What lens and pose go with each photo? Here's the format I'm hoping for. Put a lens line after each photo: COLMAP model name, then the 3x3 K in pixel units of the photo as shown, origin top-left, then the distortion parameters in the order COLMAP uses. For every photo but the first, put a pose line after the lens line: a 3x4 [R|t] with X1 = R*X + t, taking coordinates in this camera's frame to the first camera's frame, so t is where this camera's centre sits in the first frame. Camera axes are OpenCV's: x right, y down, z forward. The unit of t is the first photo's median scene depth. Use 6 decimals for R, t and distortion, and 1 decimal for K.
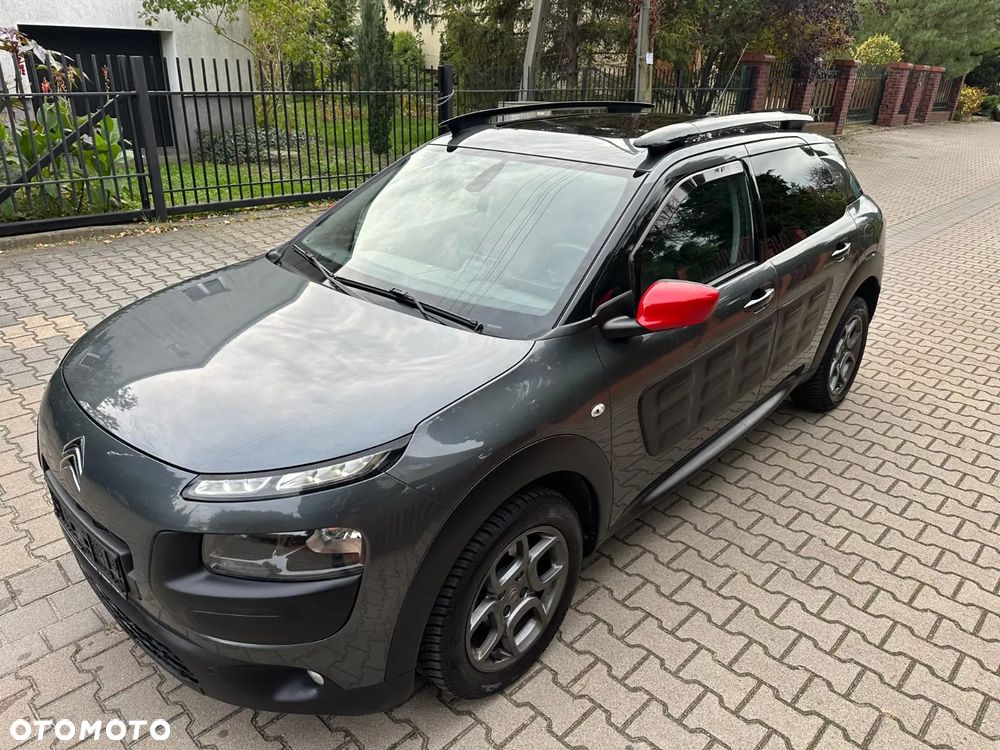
lens RADIAL K [[714.9, 0, 500.0], [0, 714.9, 375.0], [0, 0, 1]] dist [0.029648, -0.039512]
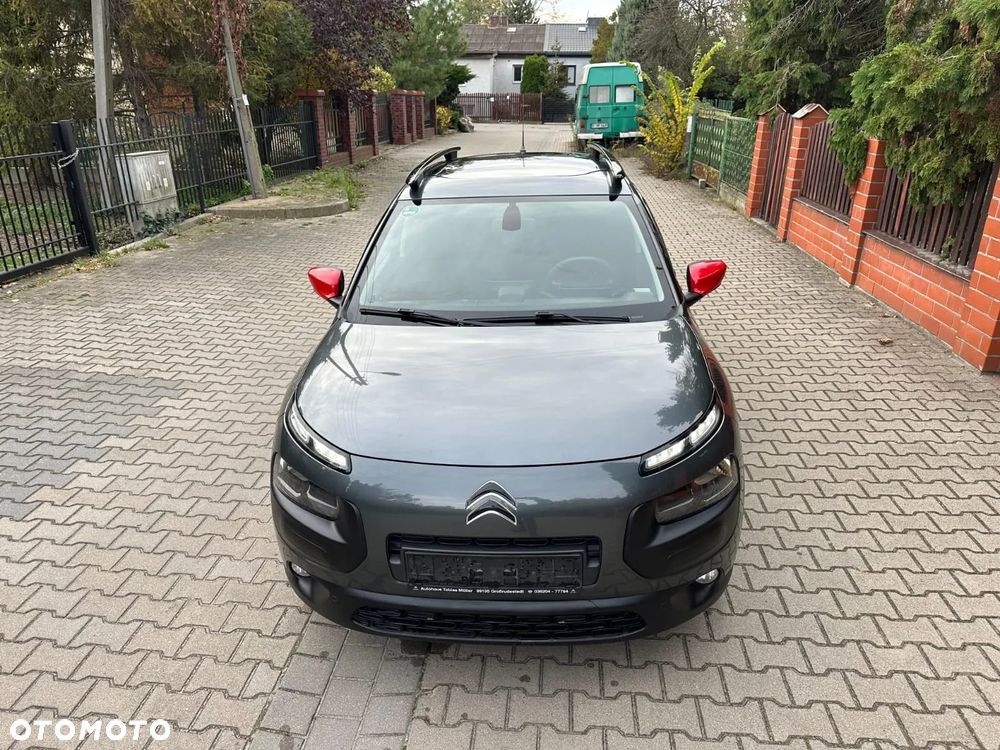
lens RADIAL K [[705.0, 0, 497.0], [0, 705.0, 376.9], [0, 0, 1]] dist [0.035061, -0.049839]
pose [[0.778023, -0.268875, 0.567790, -0.595532], [0.283631, 0.956767, 0.064423, -0.070975], [-0.560565, 0.110921, 0.820648, 0.031835]]
